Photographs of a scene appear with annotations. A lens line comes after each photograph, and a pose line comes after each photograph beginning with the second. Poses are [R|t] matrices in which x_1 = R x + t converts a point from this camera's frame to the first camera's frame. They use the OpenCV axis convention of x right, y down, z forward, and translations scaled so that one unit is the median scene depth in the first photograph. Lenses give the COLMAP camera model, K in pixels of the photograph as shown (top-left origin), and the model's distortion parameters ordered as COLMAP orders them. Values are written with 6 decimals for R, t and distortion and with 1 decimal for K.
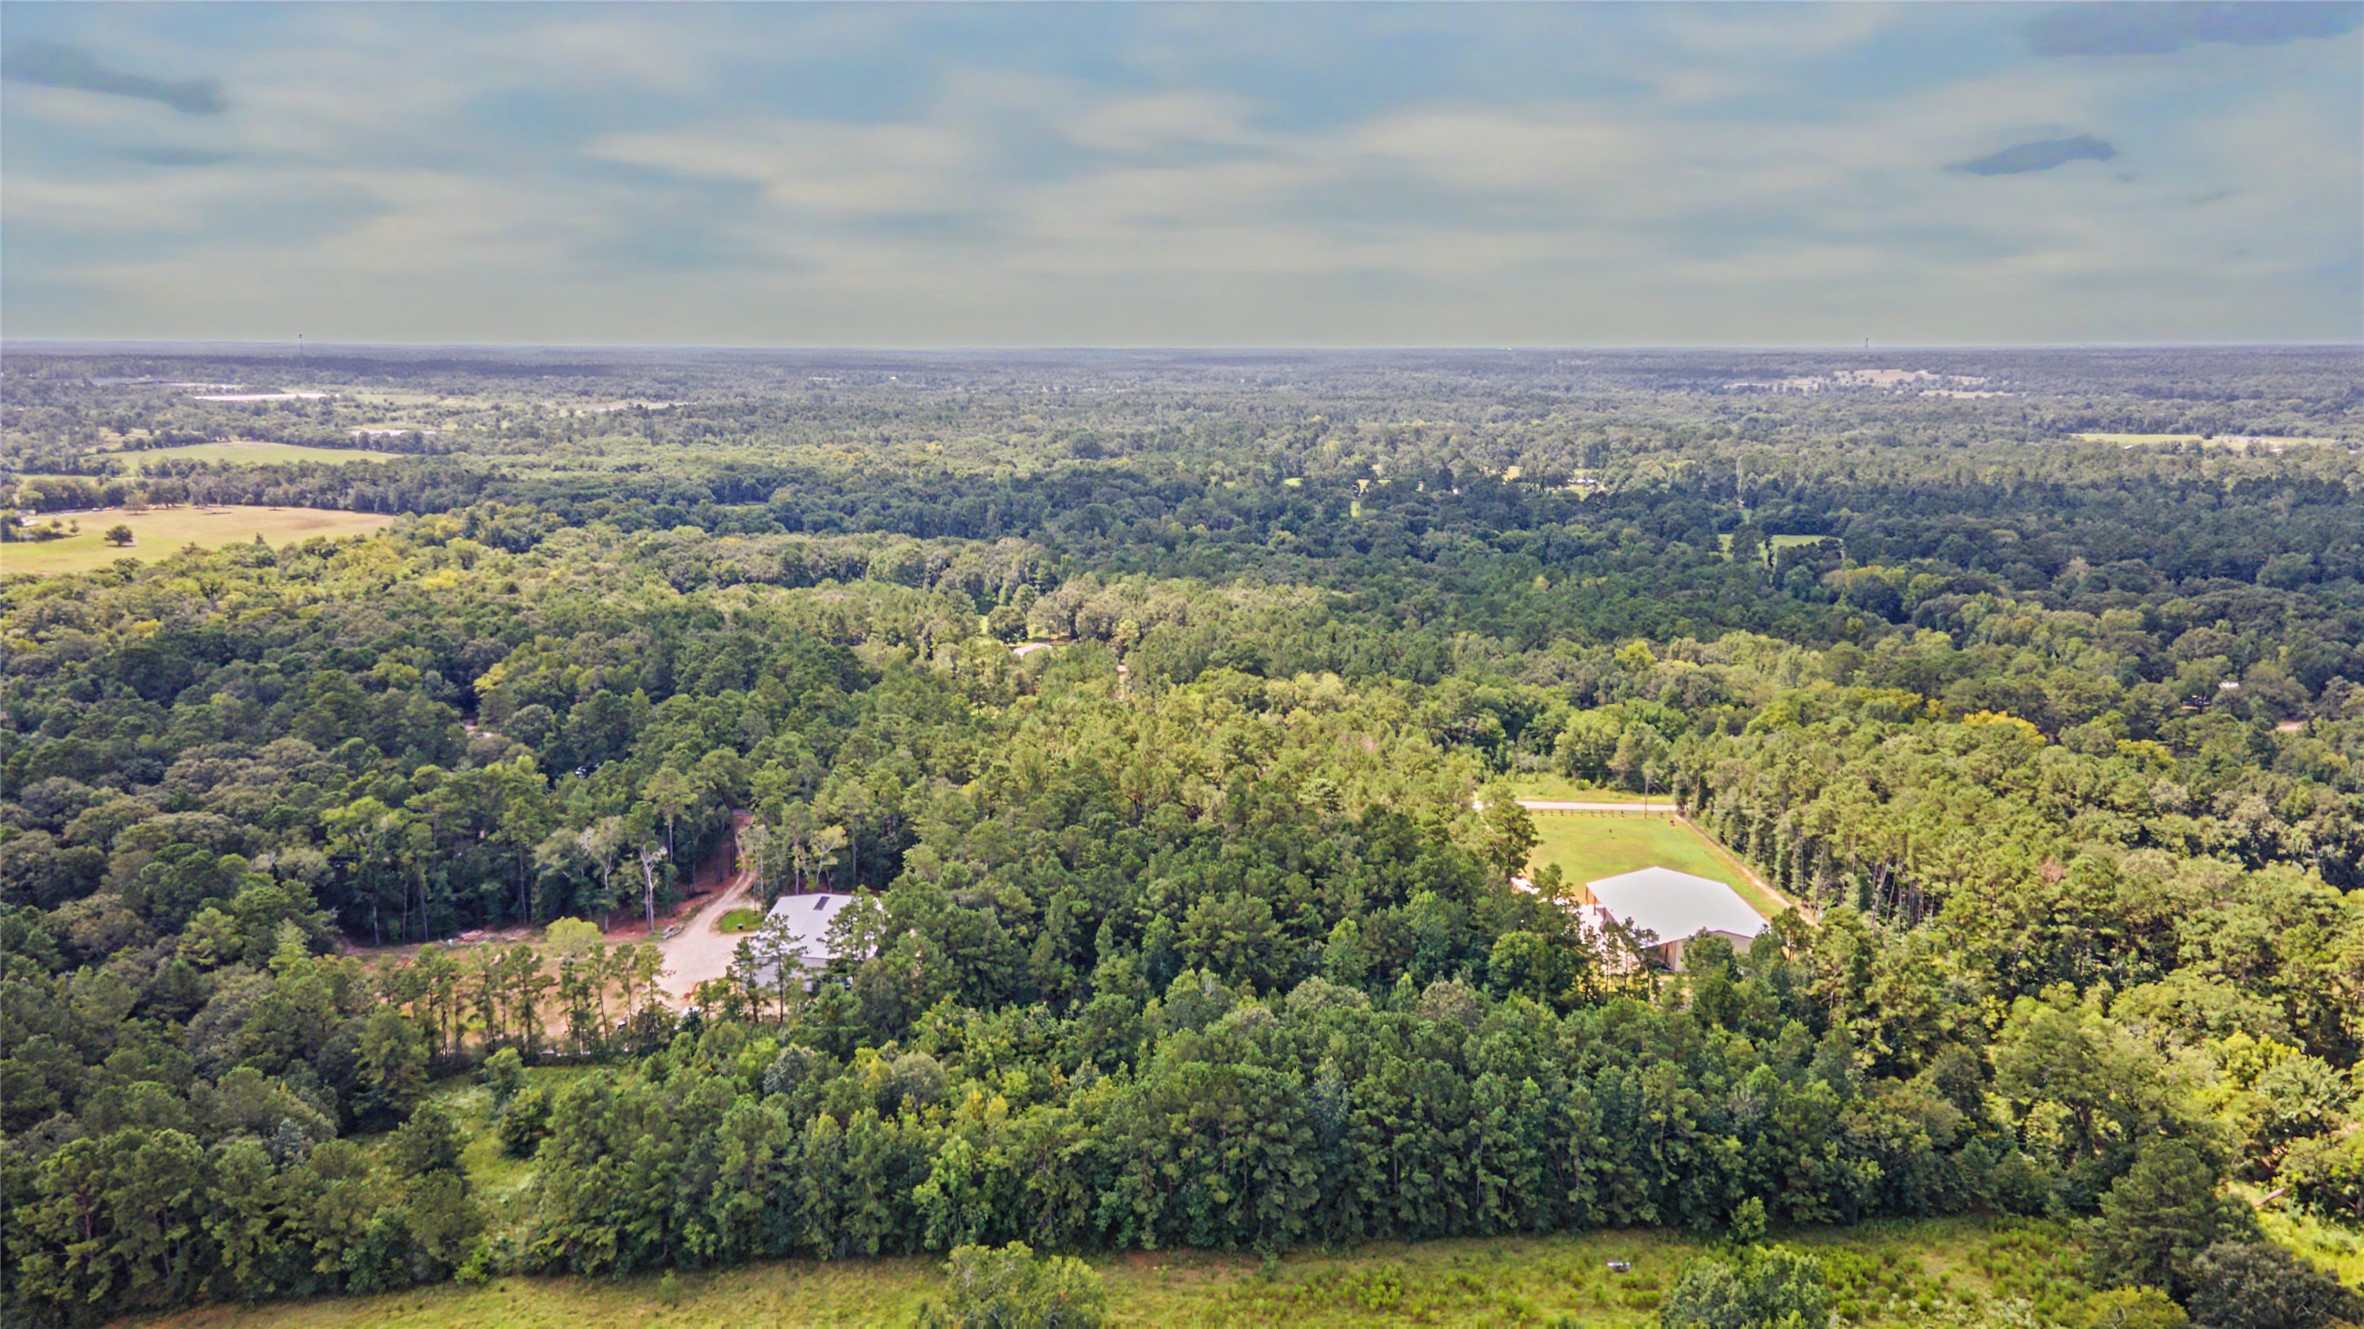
lens RADIAL K [[1832.0, 0, 1178.0], [0, 1832.0, 665.7], [0, 0, 1]] dist [0.029132, 0.033910]
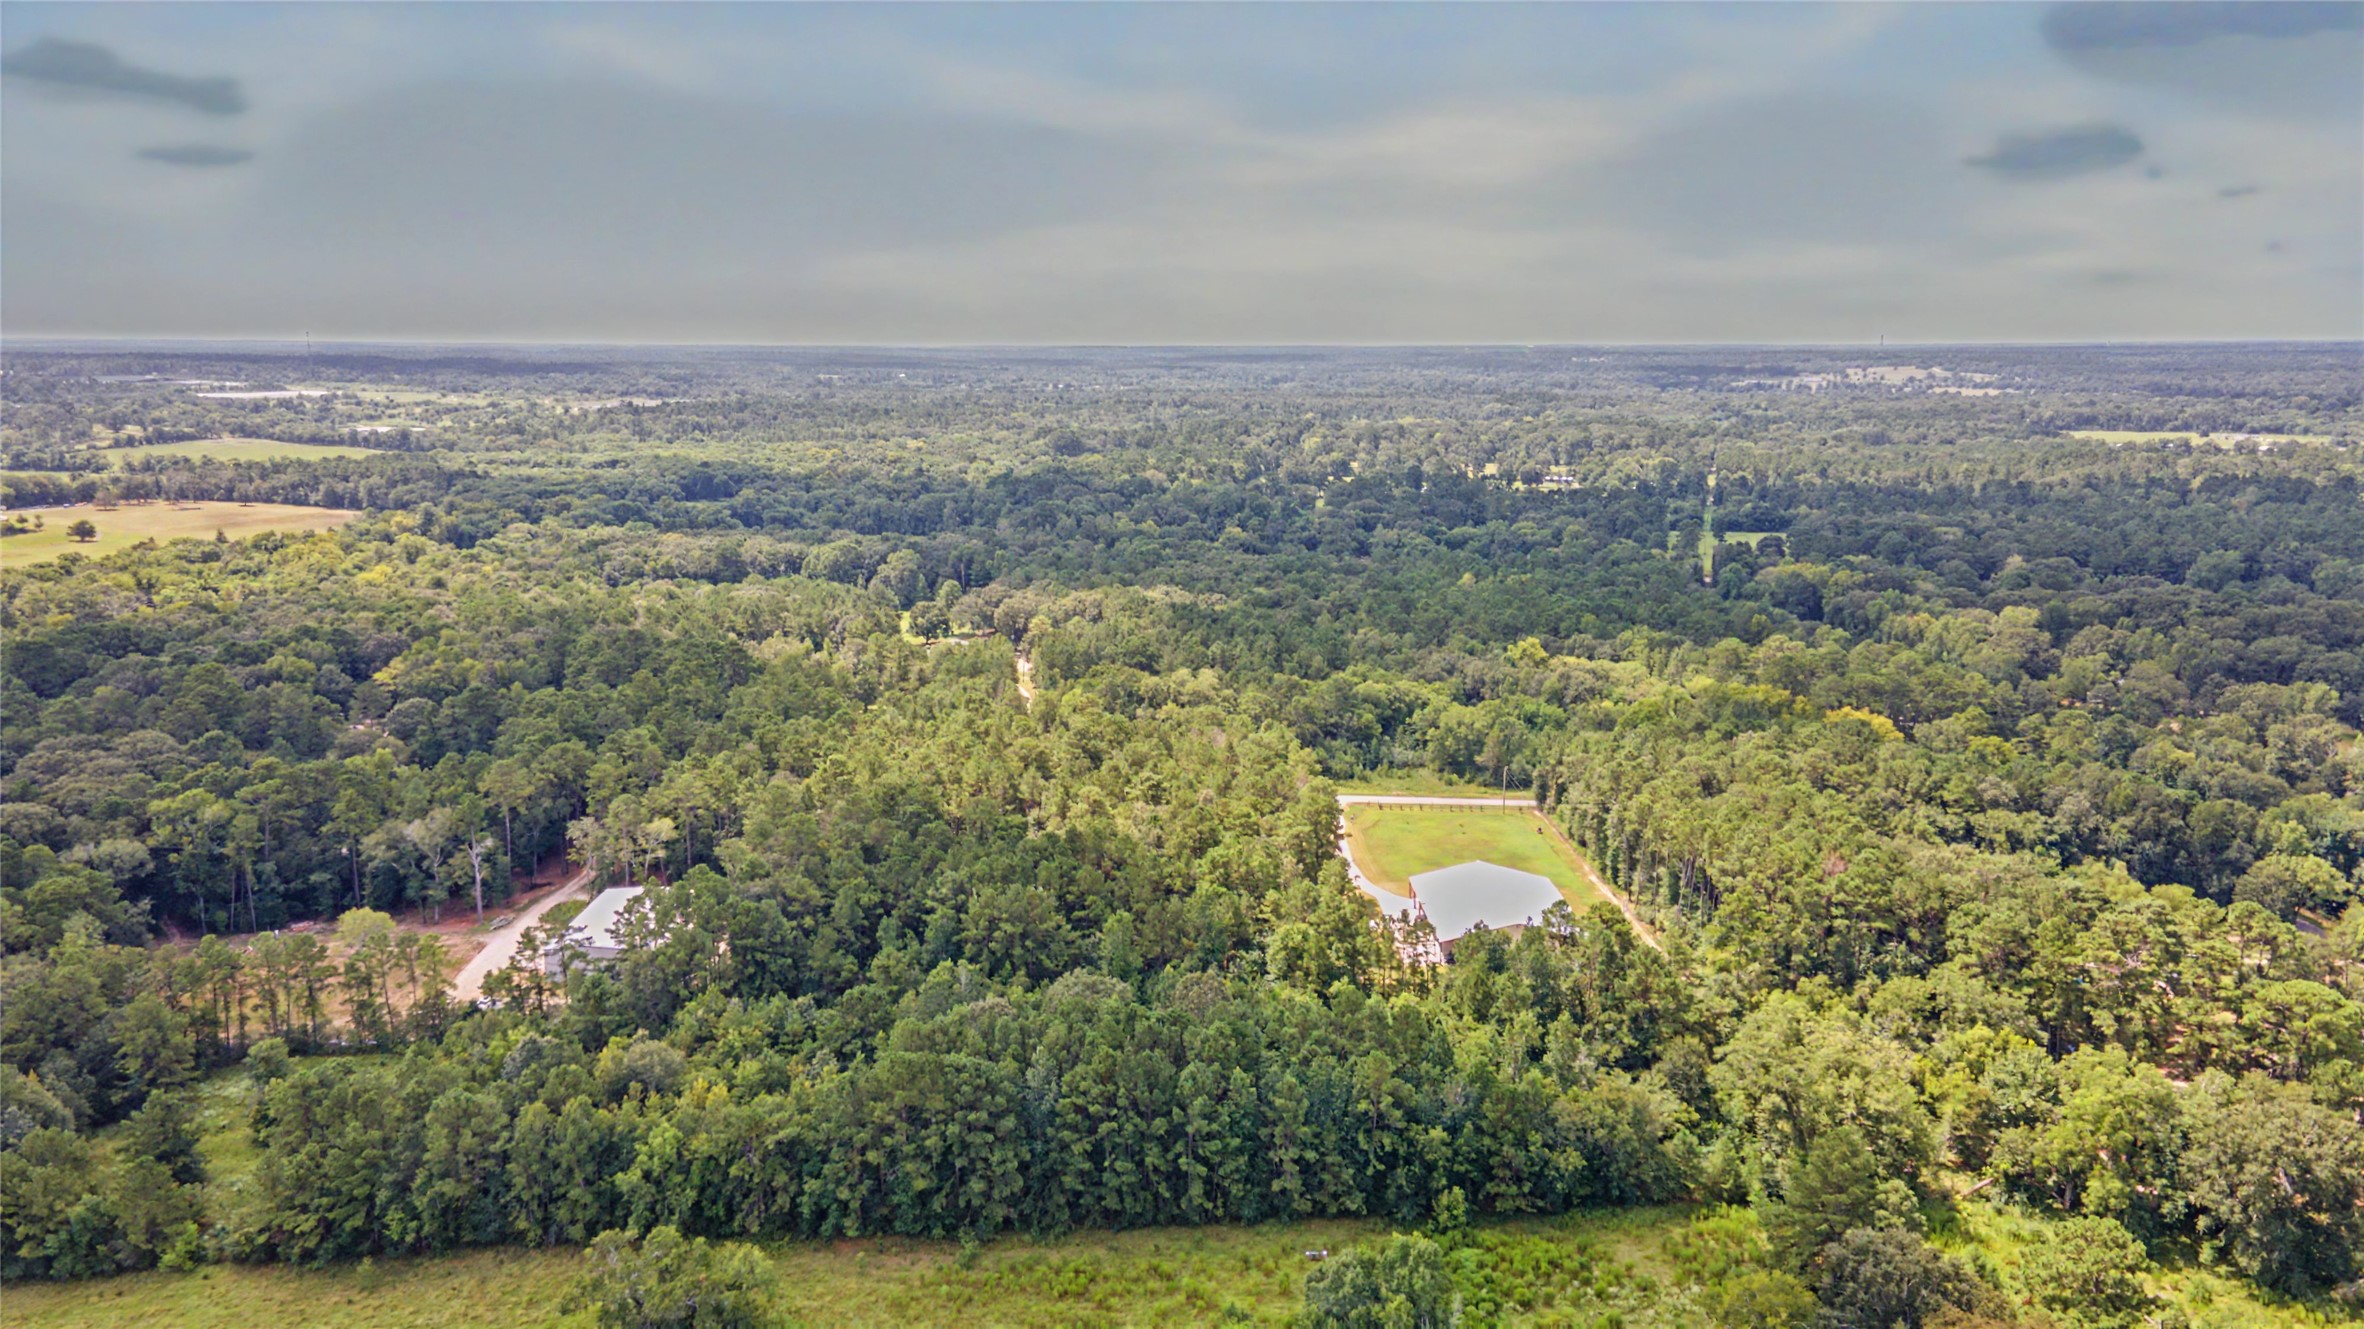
lens RADIAL K [[1832.0, 0, 1187.2], [0, 1832.0, 662.8], [0, 0, 1]] dist [0.029132, 0.033910]
pose [[0.999911, 0.001865, -0.013210, 0.110699], [-0.001868, 0.999998, -0.000212, 0.001533], [0.013209, 0.000237, 0.999913, -0.004394]]
